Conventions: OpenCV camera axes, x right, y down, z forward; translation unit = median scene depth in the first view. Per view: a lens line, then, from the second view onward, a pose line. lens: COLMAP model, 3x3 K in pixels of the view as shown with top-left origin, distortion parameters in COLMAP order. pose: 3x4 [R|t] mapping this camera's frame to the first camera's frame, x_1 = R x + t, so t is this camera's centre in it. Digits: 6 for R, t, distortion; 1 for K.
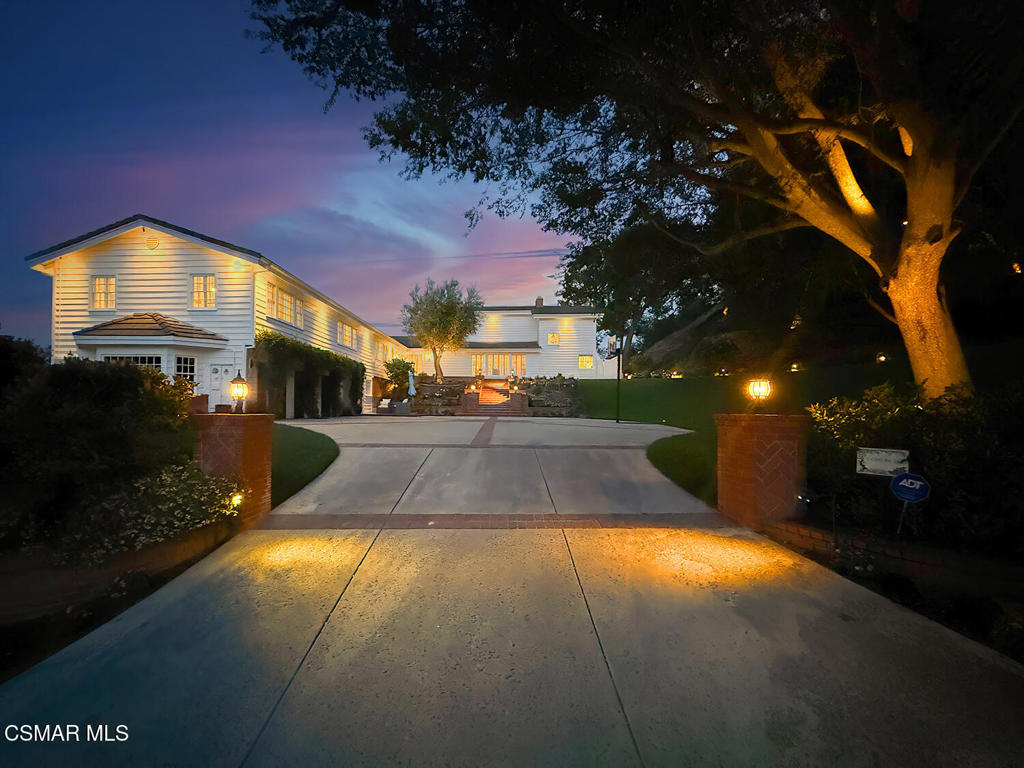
lens RADIAL K [[408.1, 0, 509.0], [0, 408.1, 387.5], [0, 0, 1]] dist [0.000369, -0.000059]
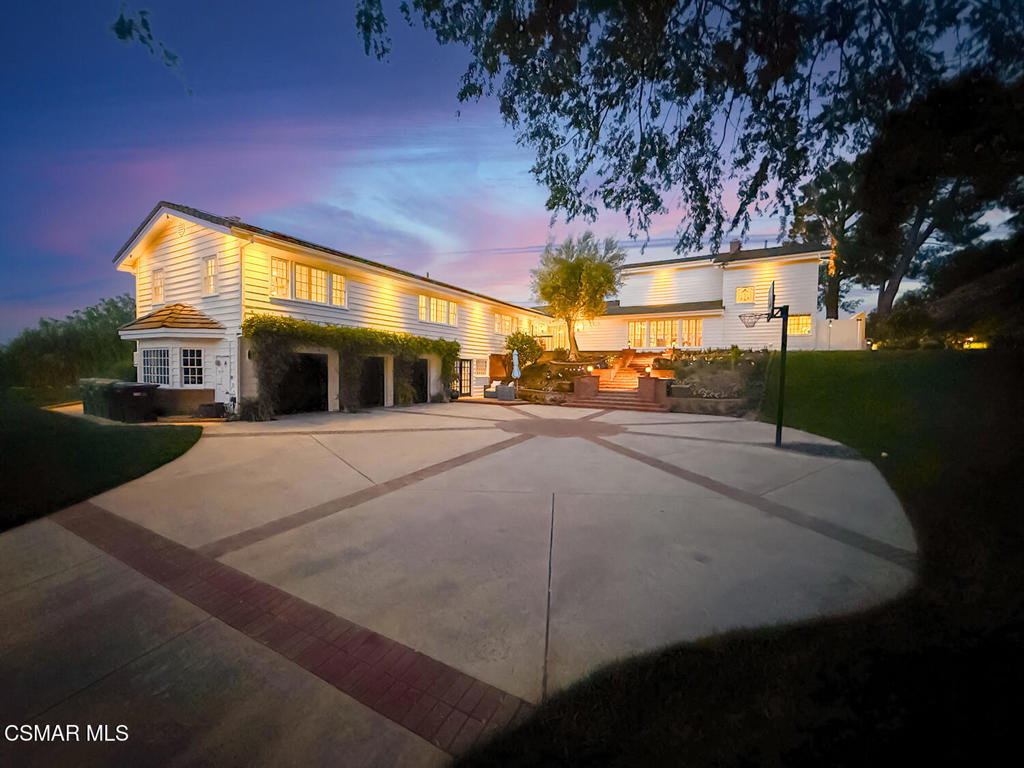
lens RADIAL K [[415.0, 0, 509.5], [0, 415.0, 381.6], [0, 0, 1]] dist [0.000668, 0.000119]
pose [[0.884141, 0.017832, -0.466879, 0.144665], [0.011658, 0.998118, 0.060200, -0.024769], [0.467074, -0.058669, 0.882270, 0.251778]]
